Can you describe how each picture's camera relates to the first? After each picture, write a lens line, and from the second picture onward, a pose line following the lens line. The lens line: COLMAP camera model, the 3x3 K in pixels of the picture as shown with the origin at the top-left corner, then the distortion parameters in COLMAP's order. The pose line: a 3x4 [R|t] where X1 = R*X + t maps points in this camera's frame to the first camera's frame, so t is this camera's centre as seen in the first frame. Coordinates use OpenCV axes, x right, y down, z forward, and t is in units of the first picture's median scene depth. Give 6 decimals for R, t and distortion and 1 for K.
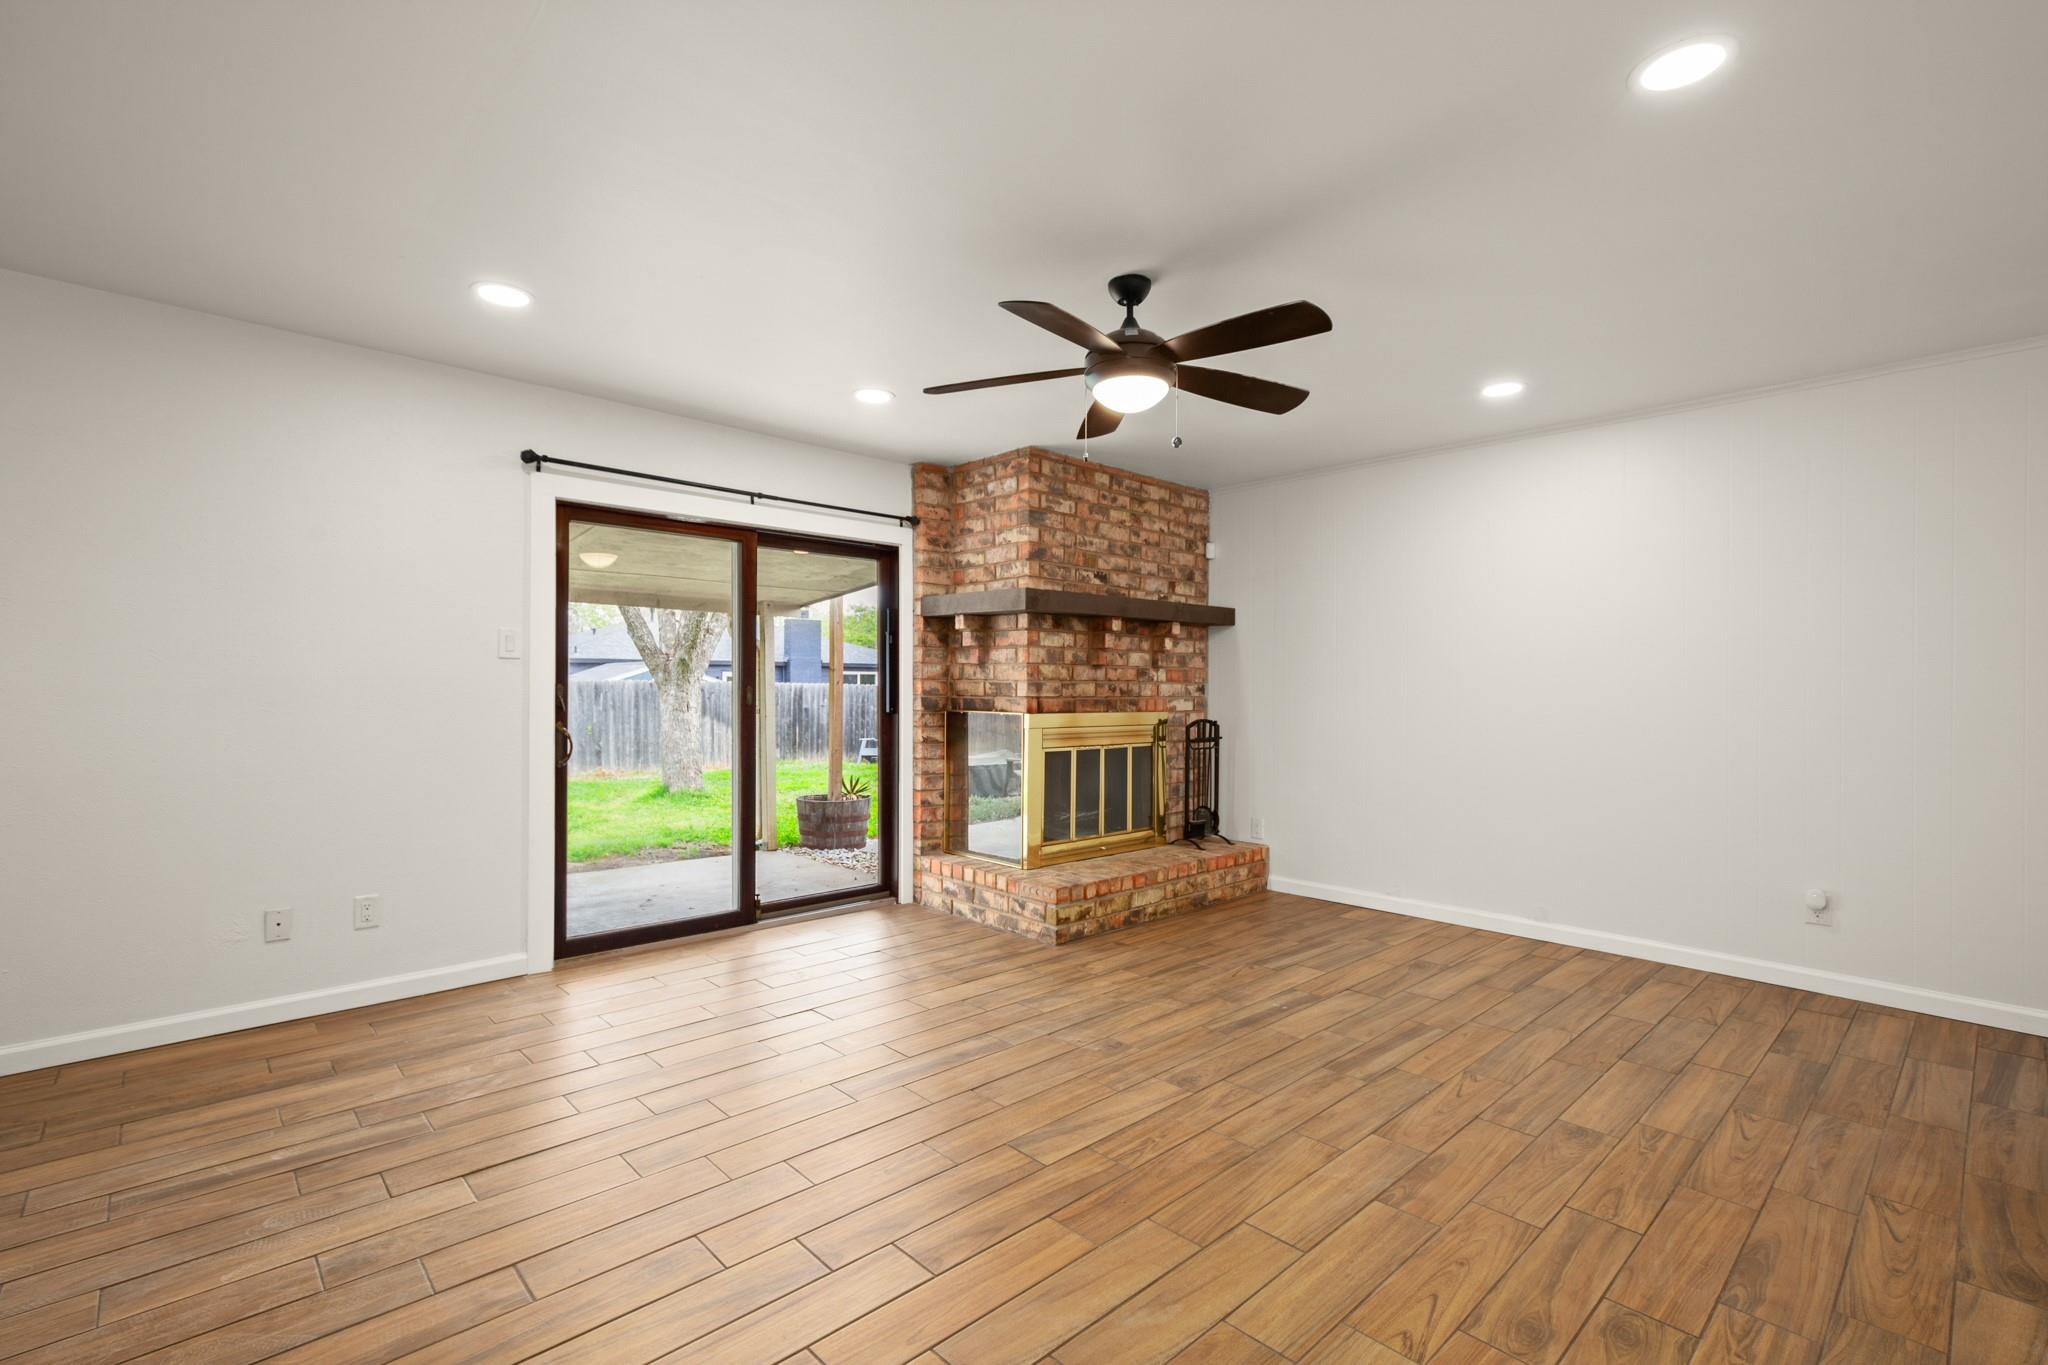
lens RADIAL K [[921.2, 0, 1041.9], [0, 921.2, 690.9], [0, 0, 1]] dist [0.014096, 0.000065]
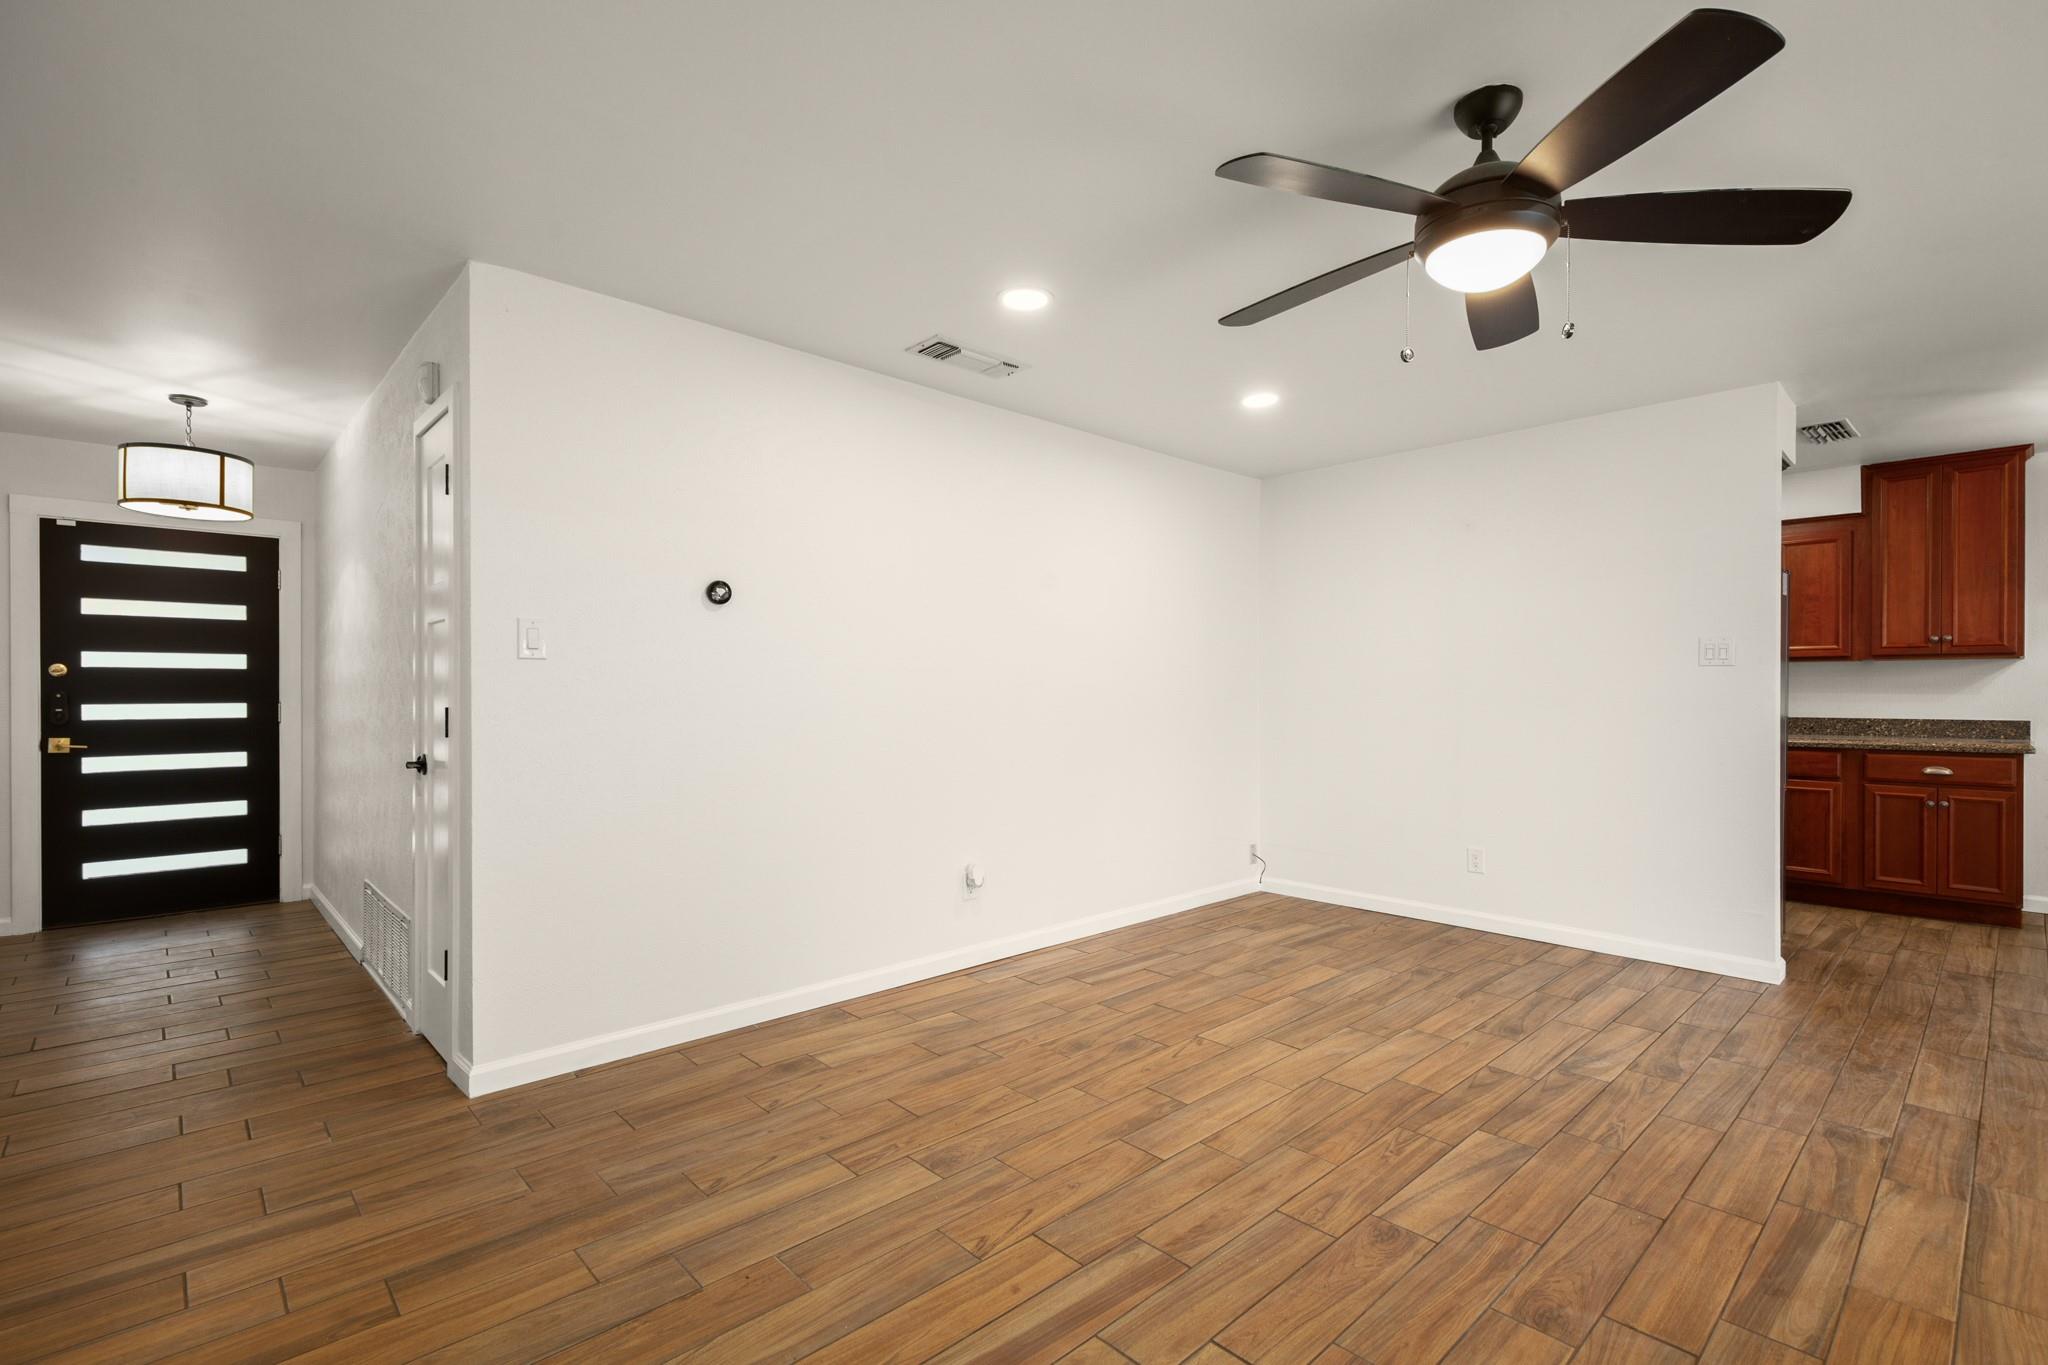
lens RADIAL K [[932.3, 0, 1034.5], [0, 932.3, 687.3], [0, 0, 1]] dist [0.002560, -0.000193]
pose [[-0.999890, -0.009996, 0.010940, 0.260385], [-0.009960, 0.999945, 0.003304, -0.003611], [-0.010973, 0.003195, -0.999935, 1.050167]]
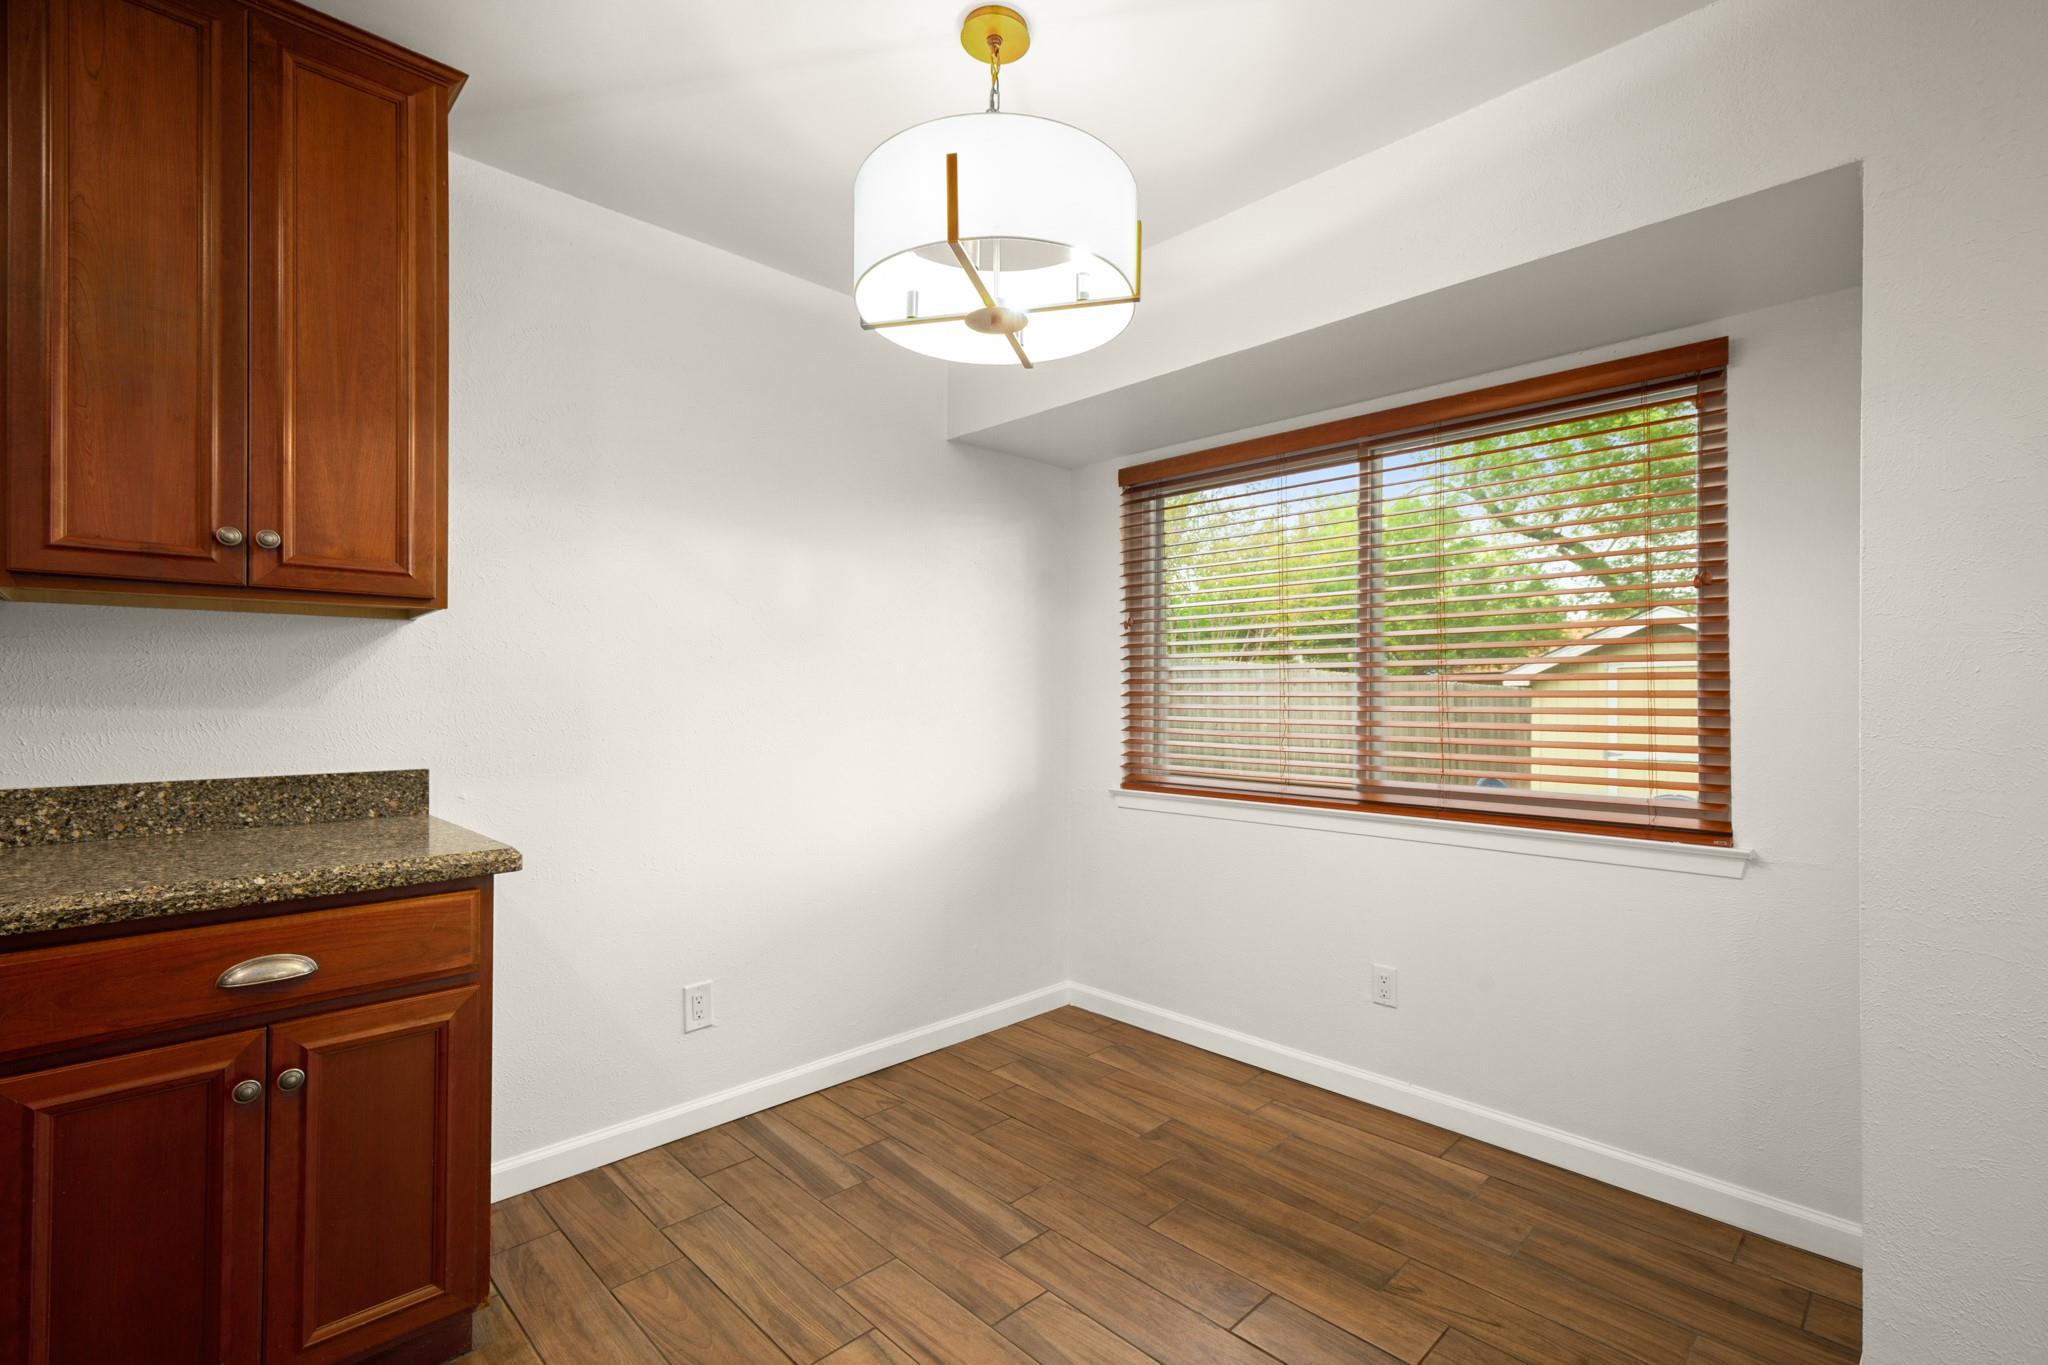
lens RADIAL K [[921.2, 0, 1041.9], [0, 921.2, 690.9], [0, 0, 1]] dist [0.014096, 0.000065]
pose [[0.017784, -0.018864, -0.999664, -0.410484], [-0.005129, 0.999807, -0.018958, -0.003481], [0.999829, 0.005464, 0.017684, 0.261272]]
